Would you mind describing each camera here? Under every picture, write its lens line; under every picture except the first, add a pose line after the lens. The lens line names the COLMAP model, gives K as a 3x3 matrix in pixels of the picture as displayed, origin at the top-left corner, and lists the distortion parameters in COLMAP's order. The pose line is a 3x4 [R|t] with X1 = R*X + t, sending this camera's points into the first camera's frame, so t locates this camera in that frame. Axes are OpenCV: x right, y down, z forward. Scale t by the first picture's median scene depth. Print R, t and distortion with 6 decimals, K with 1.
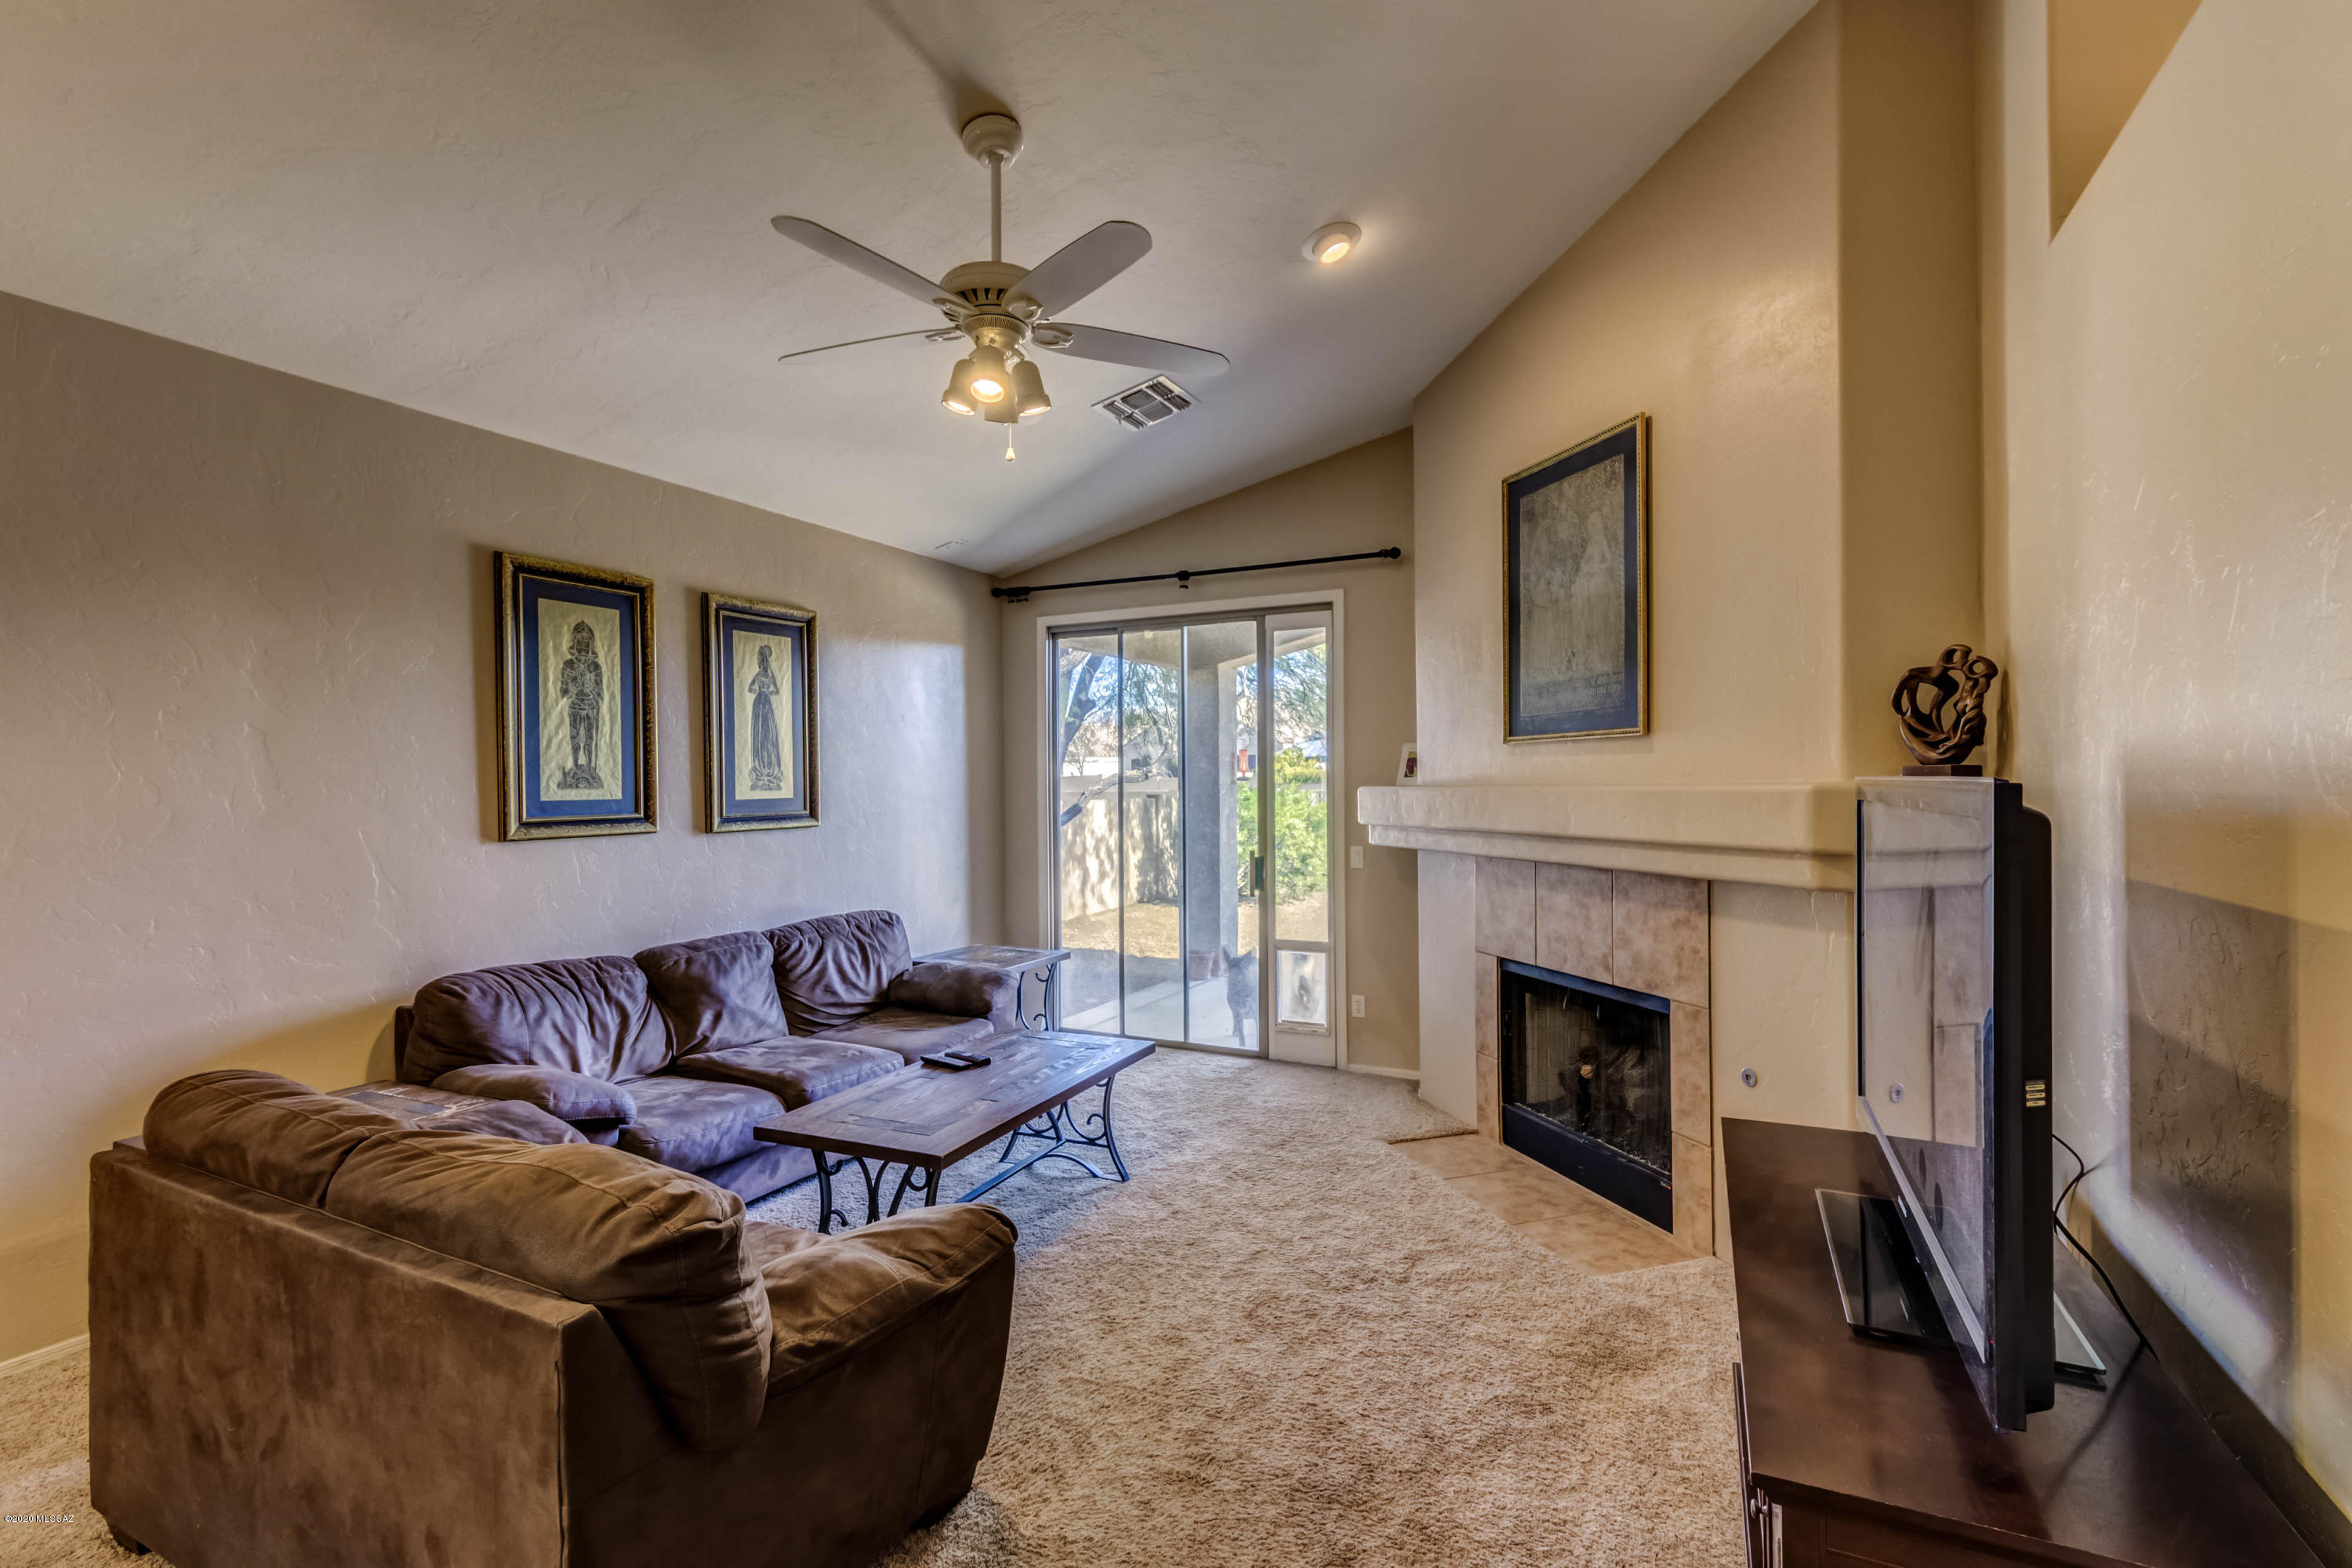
lens RADIAL K [[1036.0, 0, 1185.6], [0, 1036.0, 788.8], [0, 0, 1]] dist [0.000484, -0.000351]
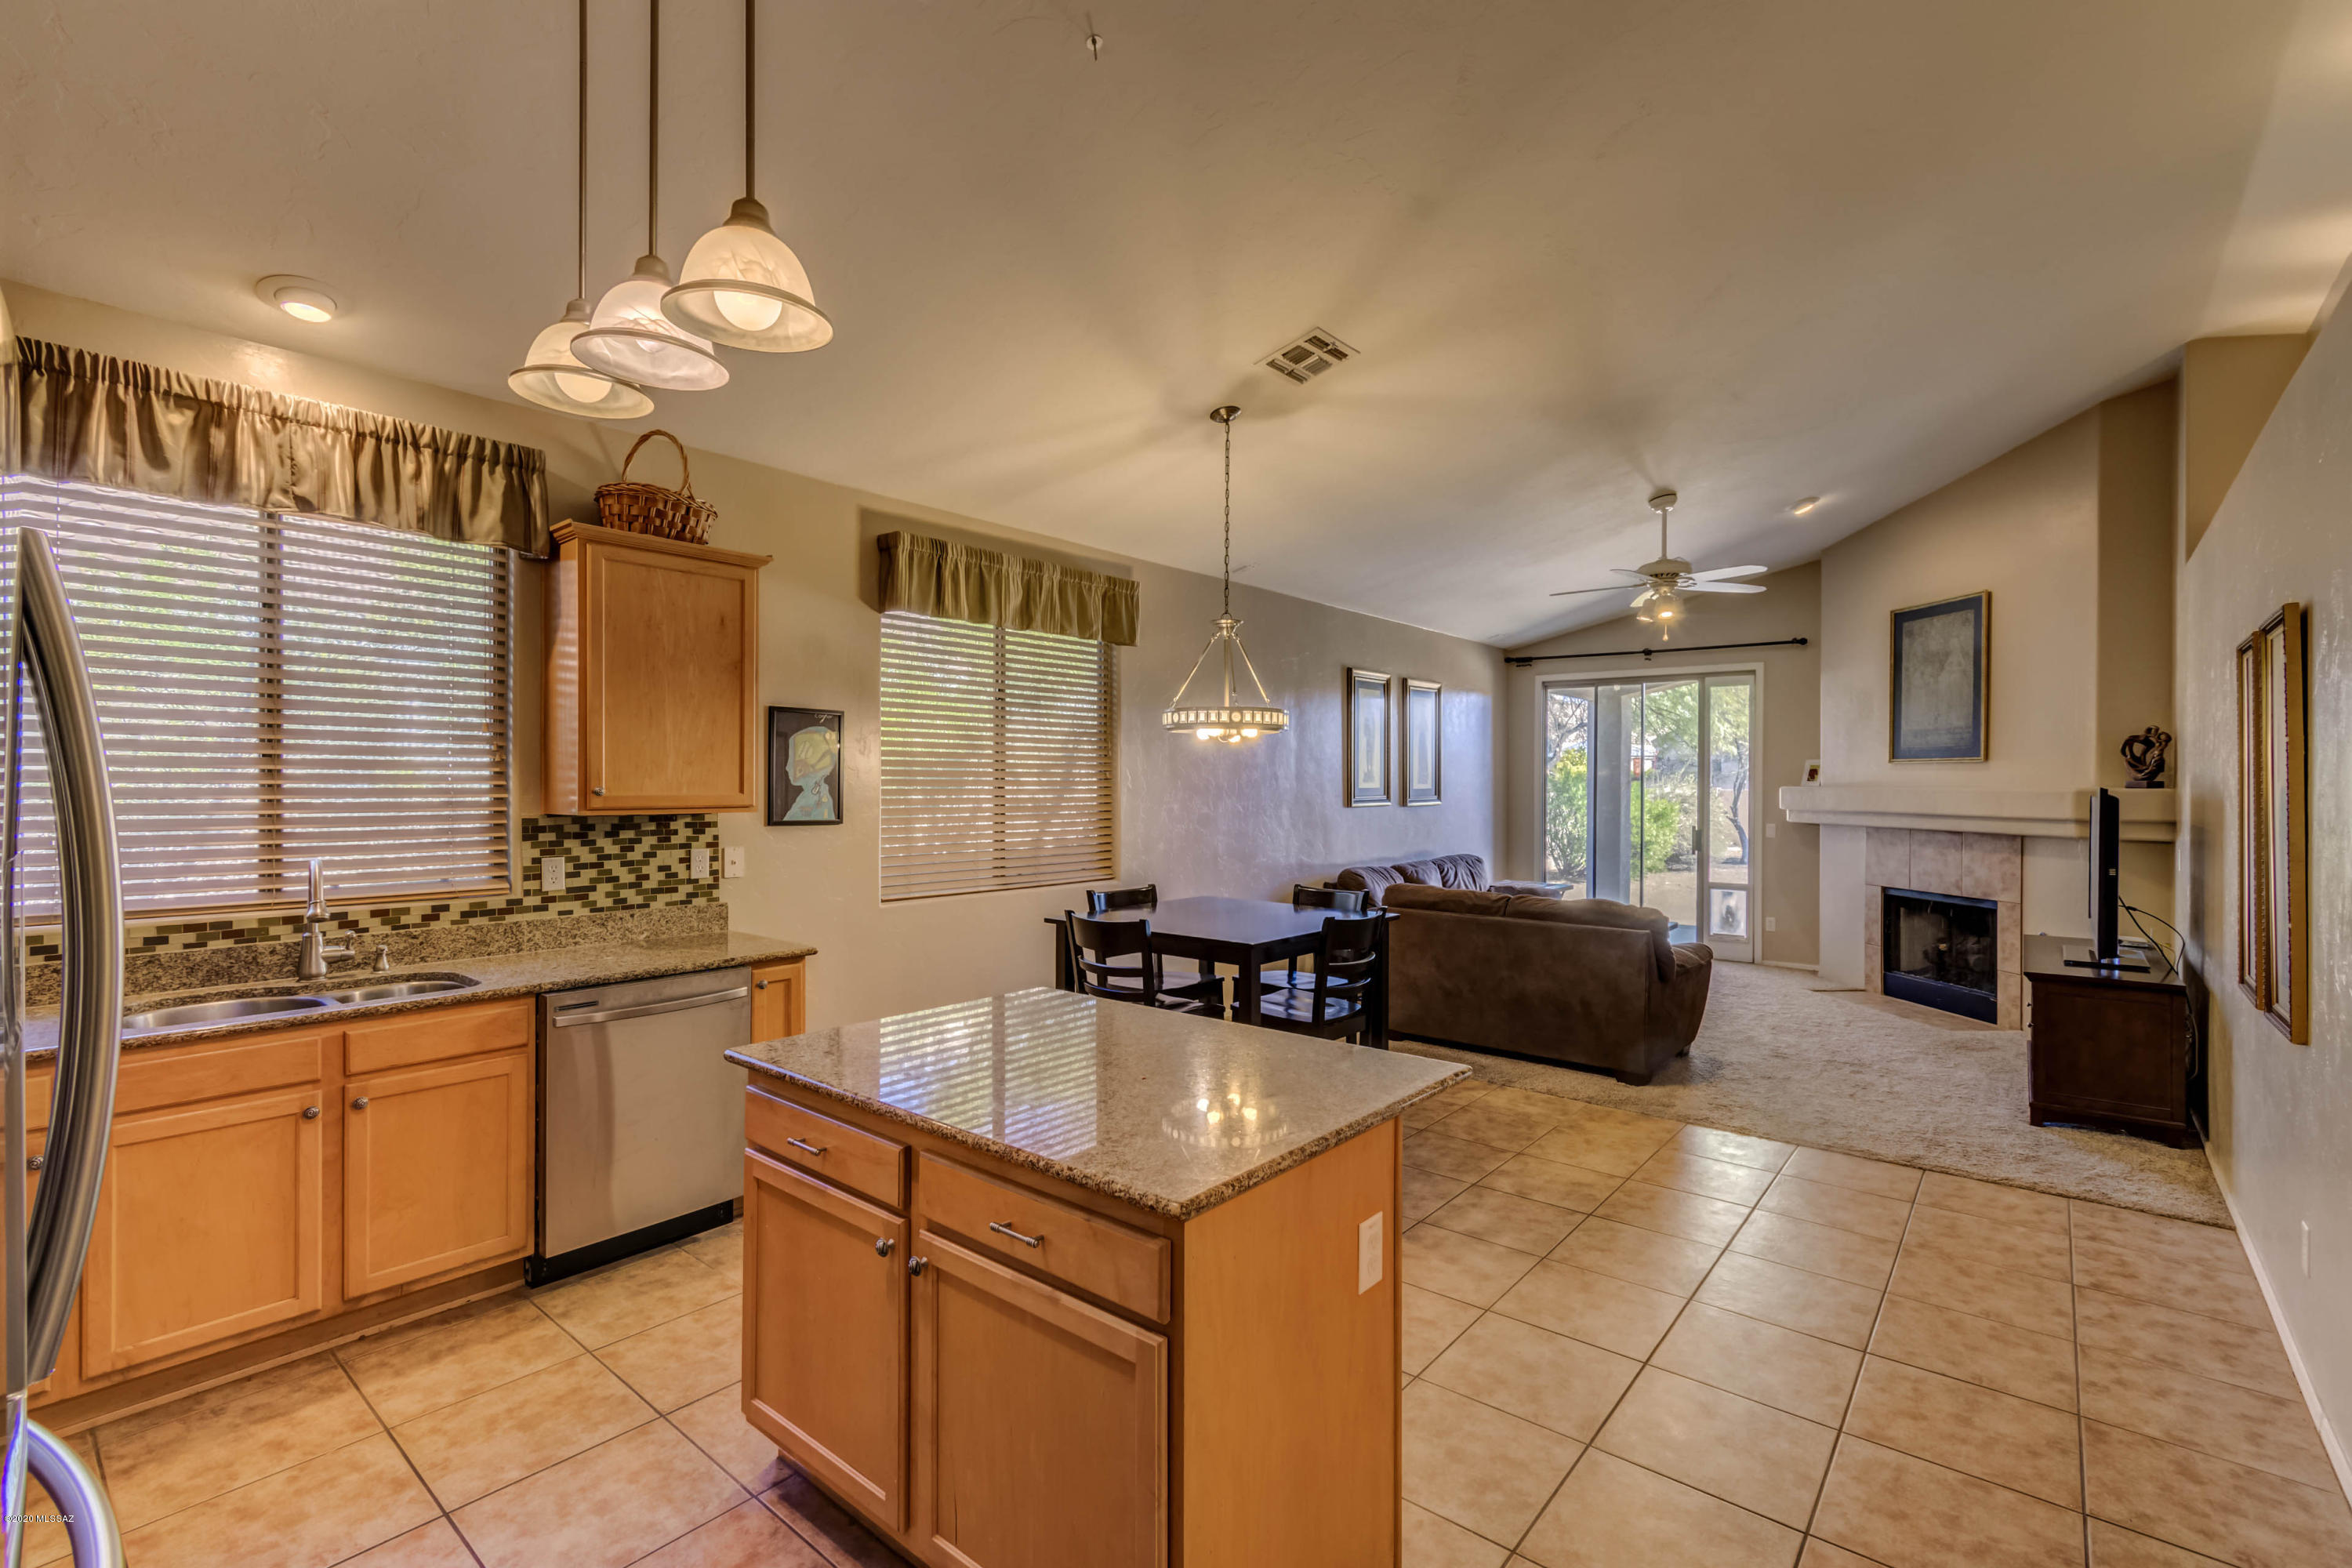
lens RADIAL K [[1036.0, 0, 1185.6], [0, 1036.0, 788.8], [0, 0, 1]] dist [0.000484, -0.000351]
pose [[0.975176, 0.011286, -0.221144, -0.494448], [-0.009702, 0.999919, 0.008247, -0.002991], [0.221219, -0.005897, 0.975206, -1.030158]]
